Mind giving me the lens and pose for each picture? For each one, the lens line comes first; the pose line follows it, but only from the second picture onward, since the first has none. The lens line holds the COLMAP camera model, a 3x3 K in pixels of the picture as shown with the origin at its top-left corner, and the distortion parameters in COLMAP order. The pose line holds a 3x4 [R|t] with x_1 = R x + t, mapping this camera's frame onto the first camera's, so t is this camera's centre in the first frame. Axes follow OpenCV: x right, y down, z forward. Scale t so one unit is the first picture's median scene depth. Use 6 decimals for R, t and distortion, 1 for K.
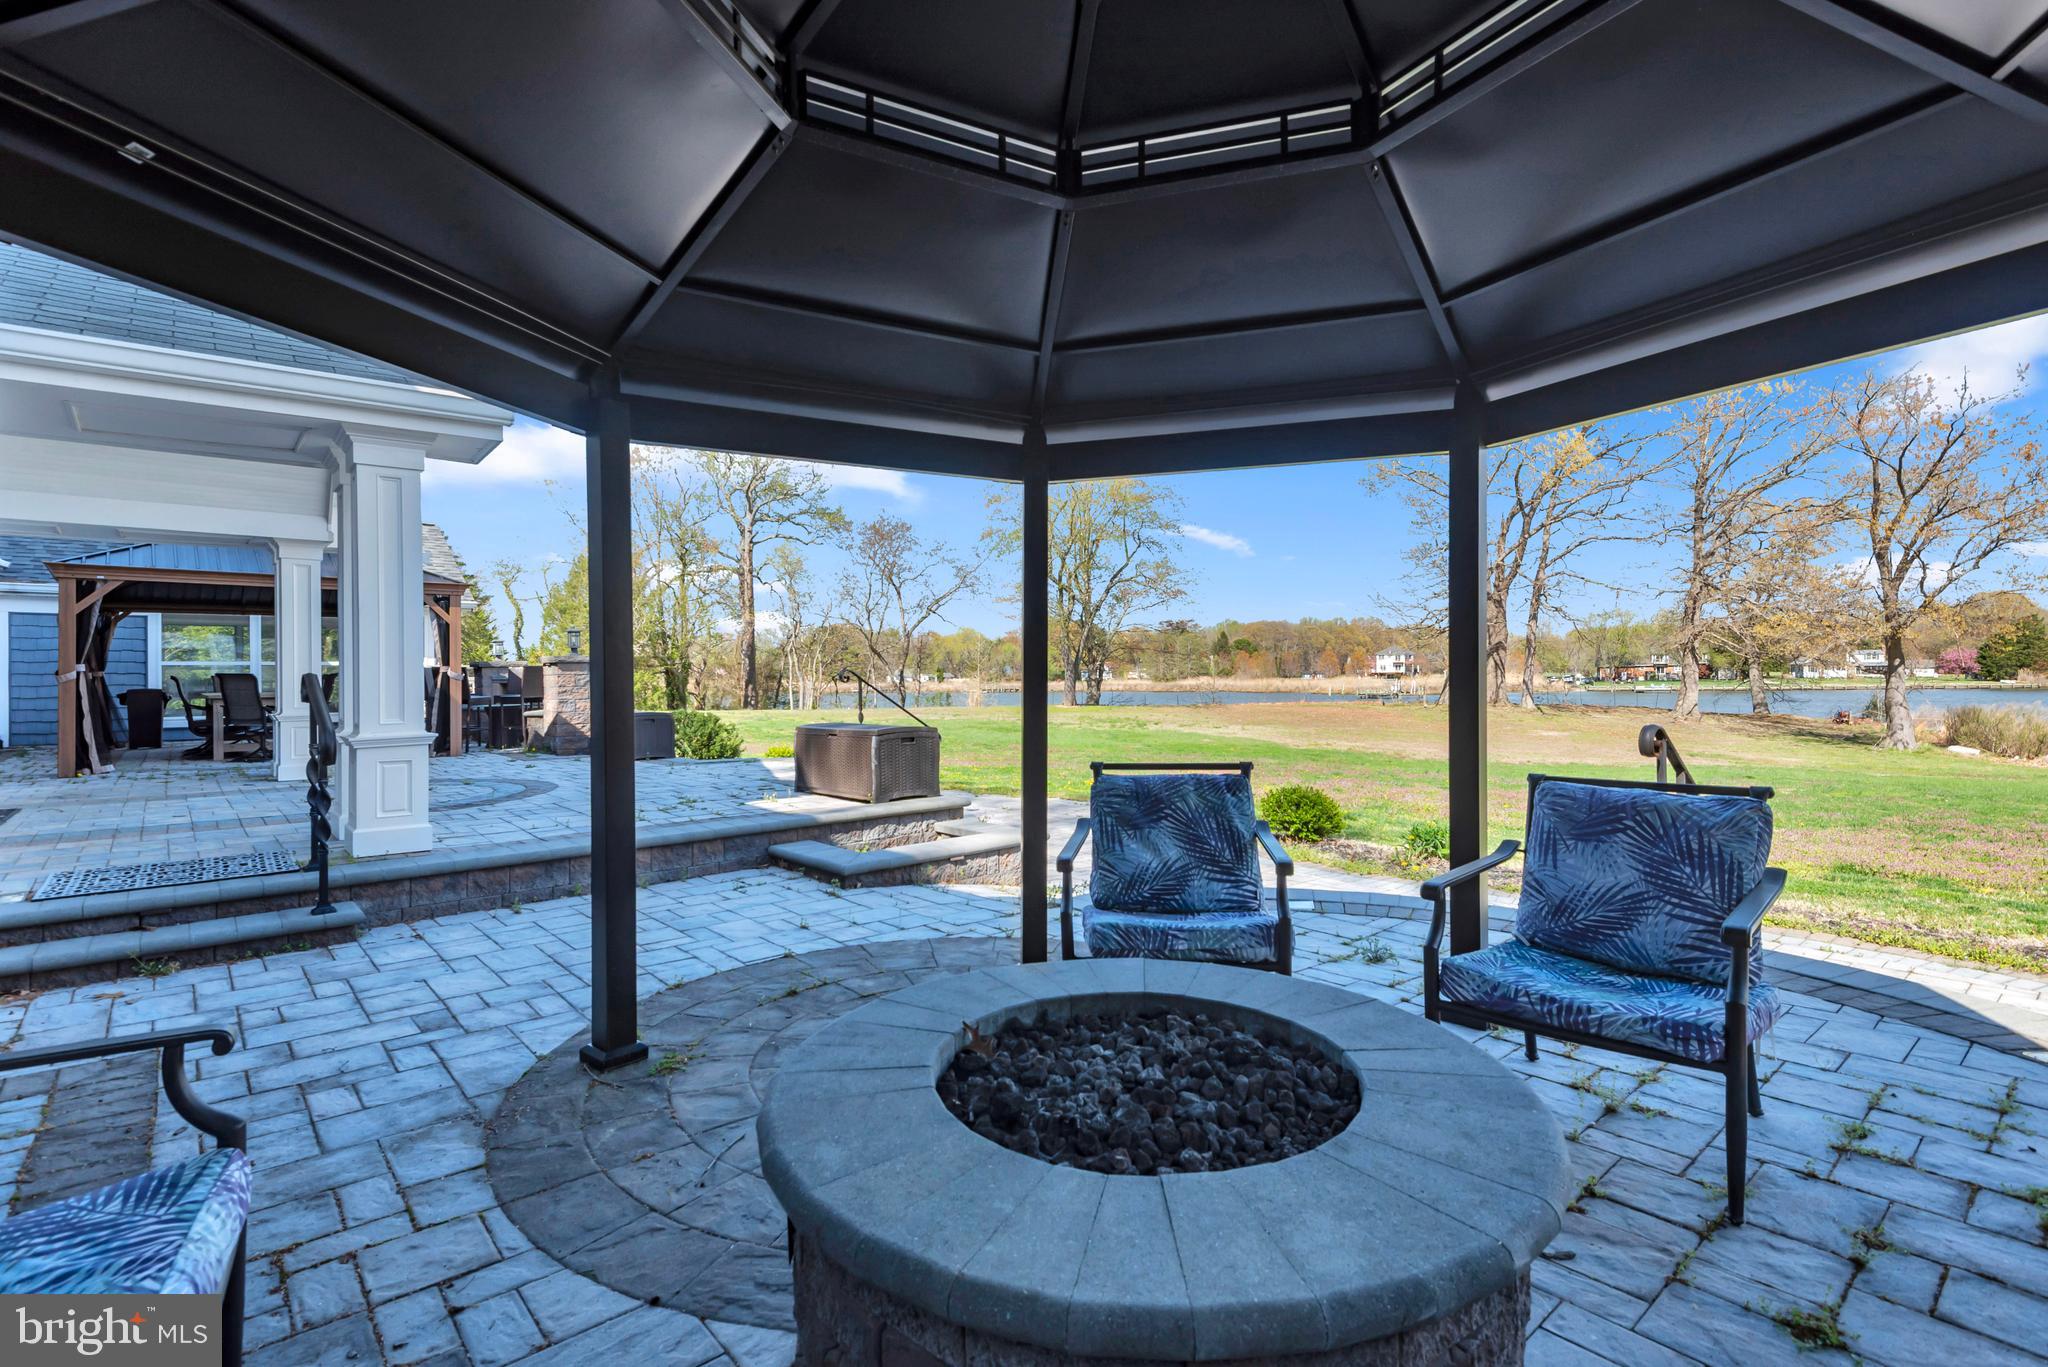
lens RADIAL K [[968.2, 0, 1002.1], [0, 968.2, 667.6], [0, 0, 1]] dist [0.003633, -0.000918]
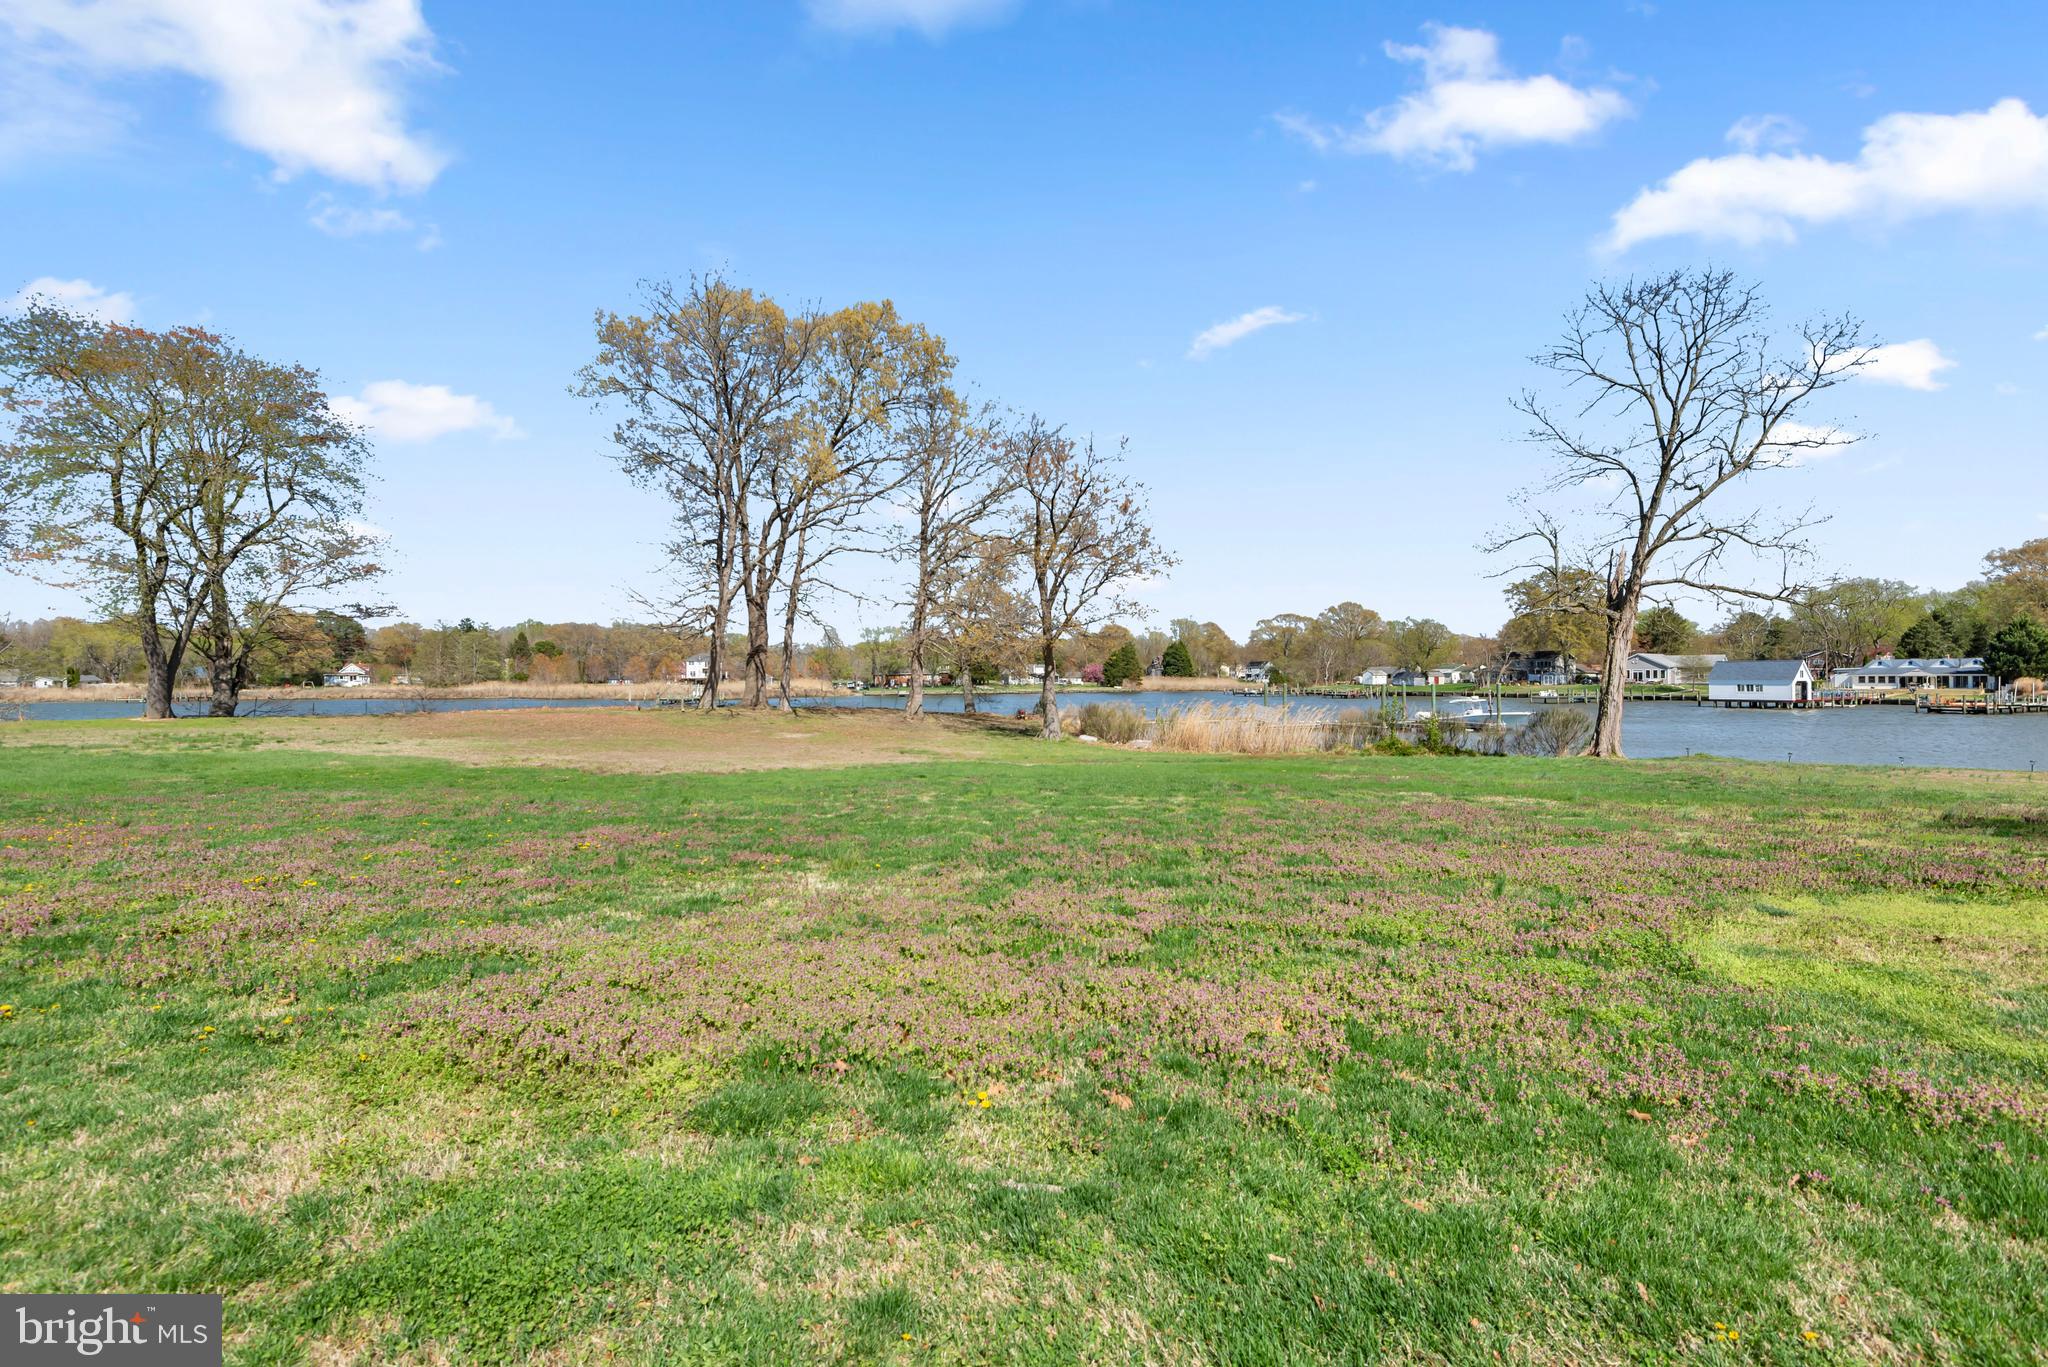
lens RADIAL K [[929.8, 0, 1033.7], [0, 929.8, 672.4], [0, 0, 1]] dist [0.026190, -0.014466]
pose [[0.757205, 0.011324, 0.653080, 0.104758], [-0.009806, 0.999934, -0.005970, 0.005053], [-0.653104, -0.001884, 0.757266, 0.093181]]
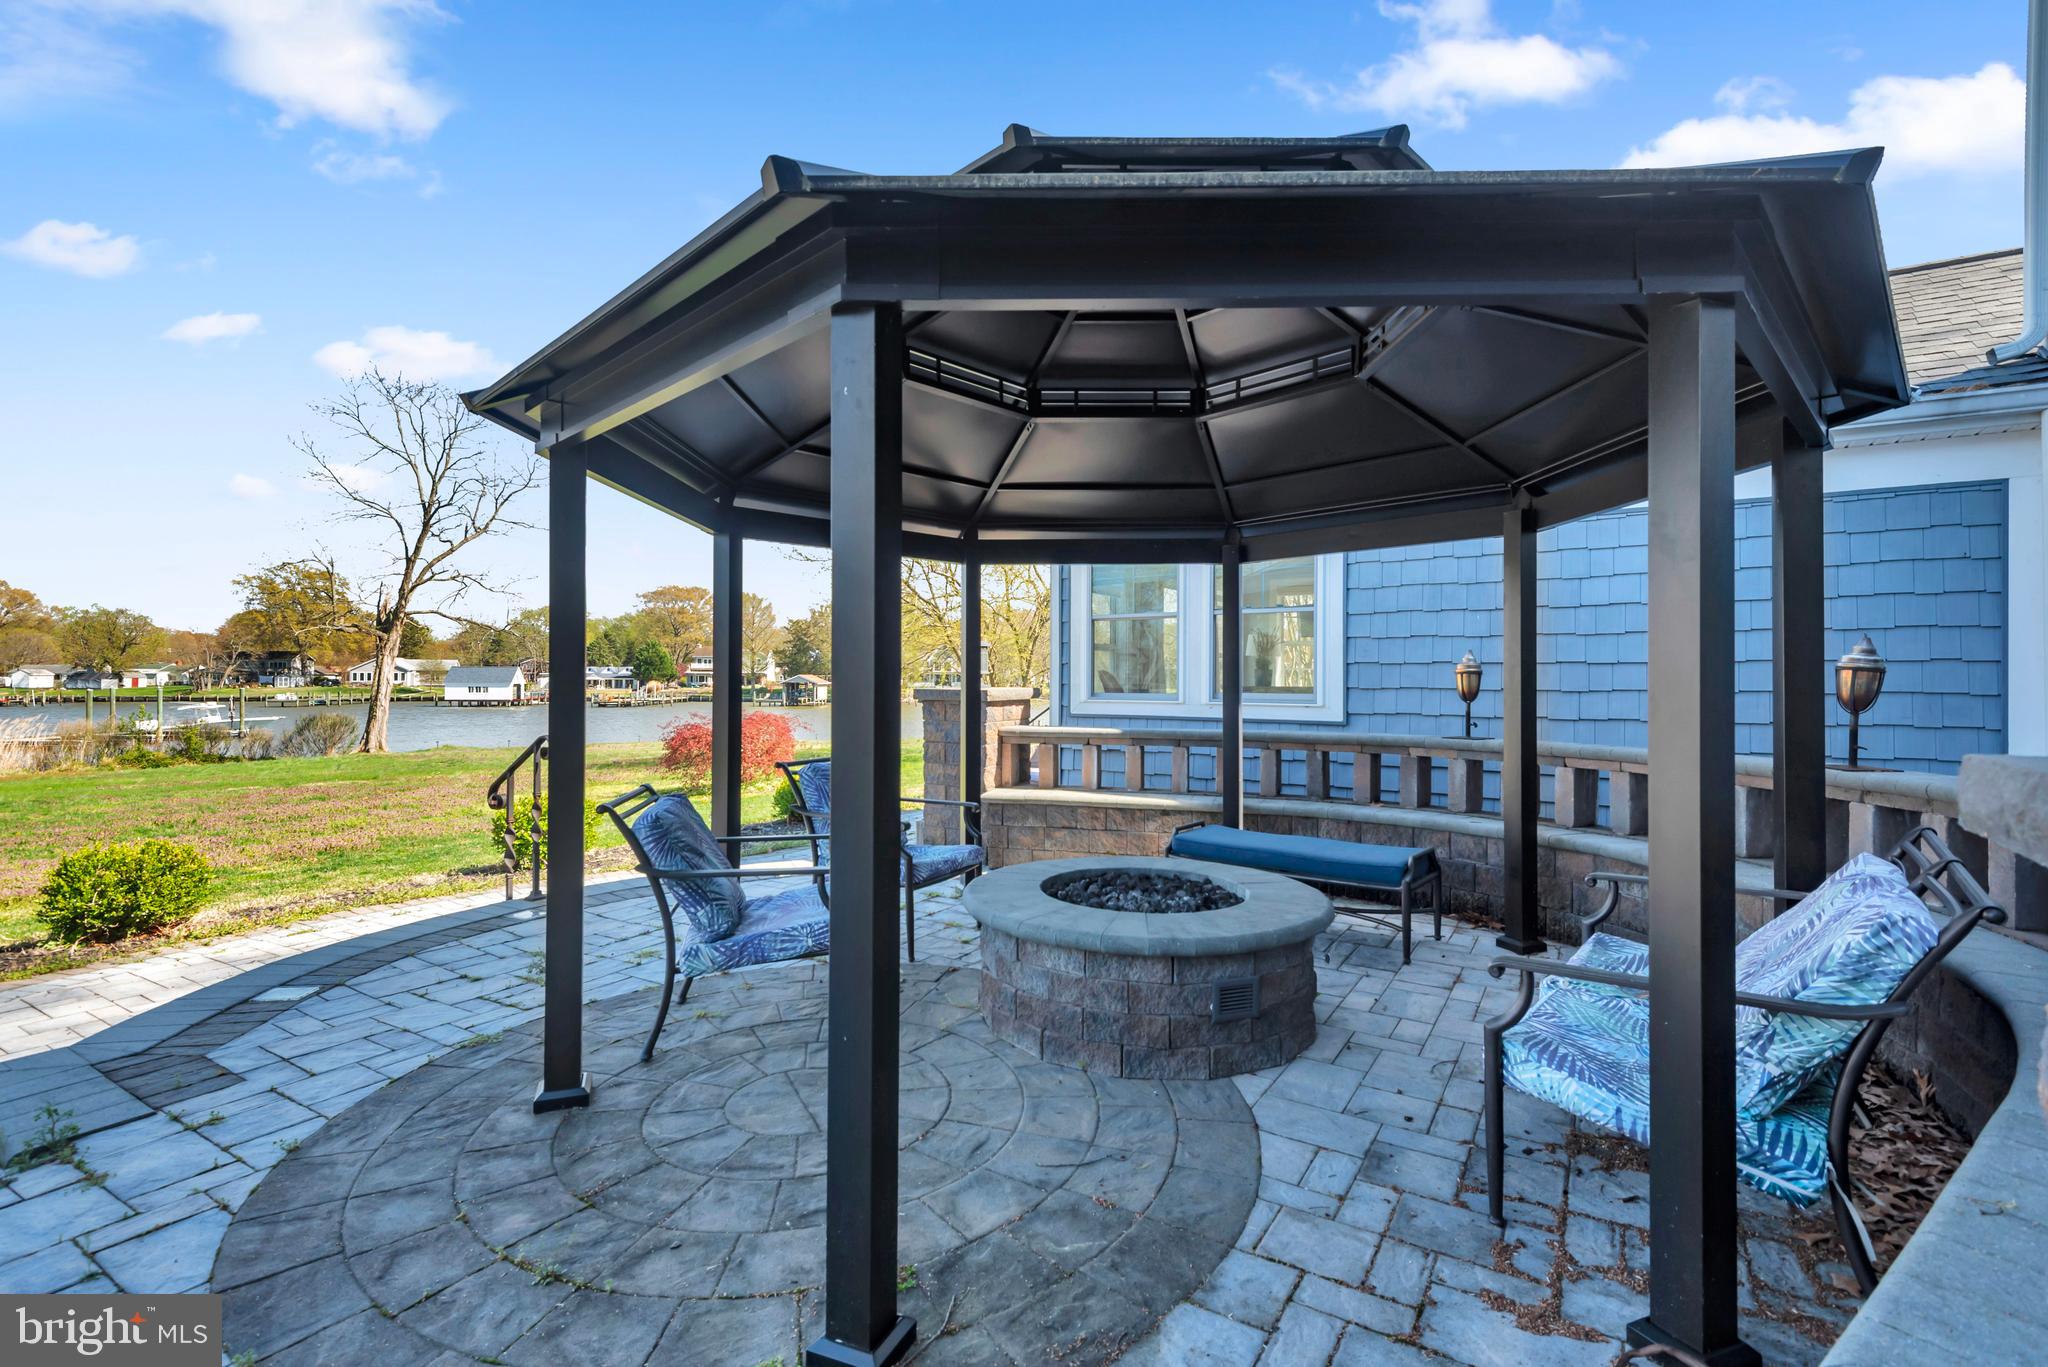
lens RADIAL K [[929.8, 0, 1033.7], [0, 929.8, 672.4], [0, 0, 1]] dist [0.026190, -0.014466]
pose [[-0.324611, 0.013273, 0.945755, -0.059097], [-0.008784, 0.999816, -0.017047, -0.001373], [-0.945807, -0.013841, -0.324434, 0.065102]]
